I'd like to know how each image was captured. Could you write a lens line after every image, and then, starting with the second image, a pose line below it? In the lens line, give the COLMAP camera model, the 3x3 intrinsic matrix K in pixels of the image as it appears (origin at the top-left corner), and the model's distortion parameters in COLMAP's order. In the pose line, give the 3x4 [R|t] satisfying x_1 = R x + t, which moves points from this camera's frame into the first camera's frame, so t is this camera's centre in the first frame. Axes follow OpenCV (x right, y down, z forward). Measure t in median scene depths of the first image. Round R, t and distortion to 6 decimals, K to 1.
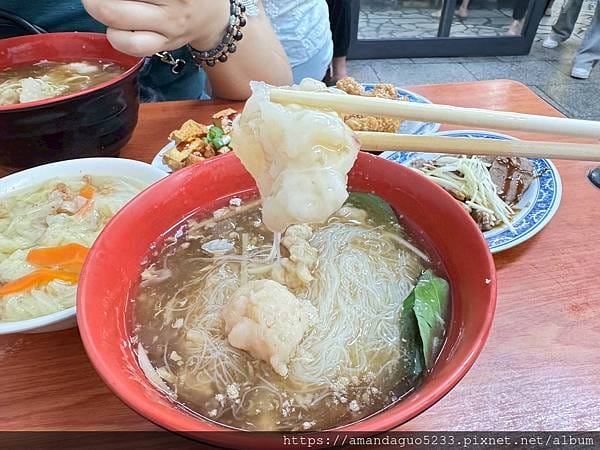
lens RADIAL K [[427.2, 0, 322.7], [0, 427.2, 221.2], [0, 0, 1]] dist [-0.001596, 0.004805]
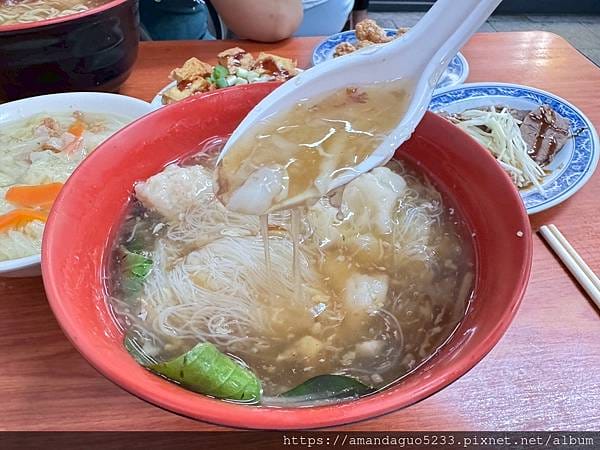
lens RADIAL K [[427.2, 0, 322.7], [0, 427.2, 221.2], [0, 0, 1]] dist [-0.001596, 0.004805]
pose [[0.998579, 0.048154, -0.022829, 0.004226], [-0.045970, 0.995051, 0.088089, 0.020801], [0.026957, -0.086914, 0.995851, 0.077125]]
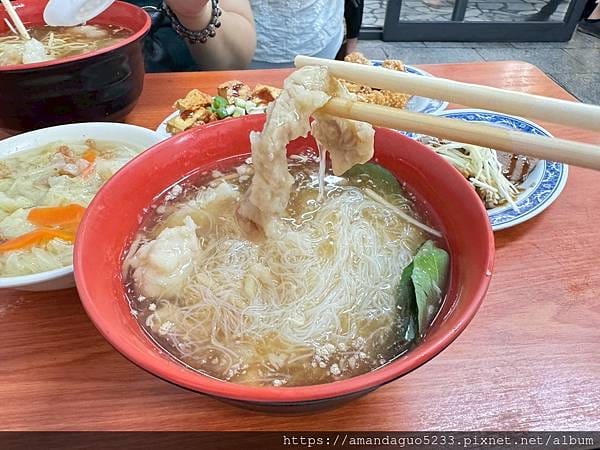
lens RADIAL K [[427.2, 0, 322.7], [0, 427.2, 221.2], [0, 0, 1]] dist [-0.001596, 0.004805]
pose [[0.999328, 0.034696, -0.011840, 0.009050], [-0.034255, 0.998778, 0.035627, 0.027045], [0.013061, -0.035198, 0.999295, 0.003054]]
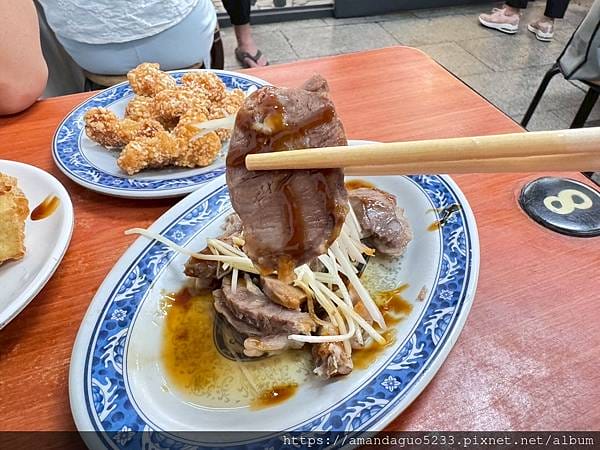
lens RADIAL K [[427.2, 0, 322.7], [0, 427.2, 221.2], [0, 0, 1]] dist [-0.001596, 0.004805]
pose [[0.984903, -0.123420, 0.121385, 0.303387], [0.114630, 0.990425, 0.076933, -0.186909], [-0.129718, -0.061857, 0.989620, 0.489894]]
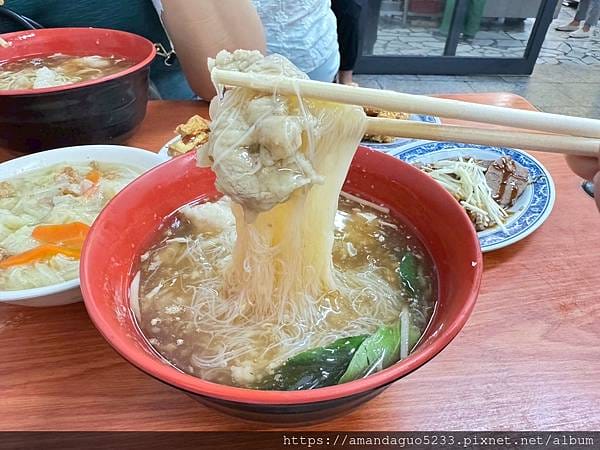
lens RADIAL K [[427.2, 0, 322.7], [0, 427.2, 221.2], [0, 0, 1]] dist [-0.001596, 0.004805]
pose [[0.999153, 0.041038, -0.003131, 0.008523], [-0.041115, 0.998675, -0.030954, 0.043340], [0.001856, 0.031057, 0.999516, -0.023952]]
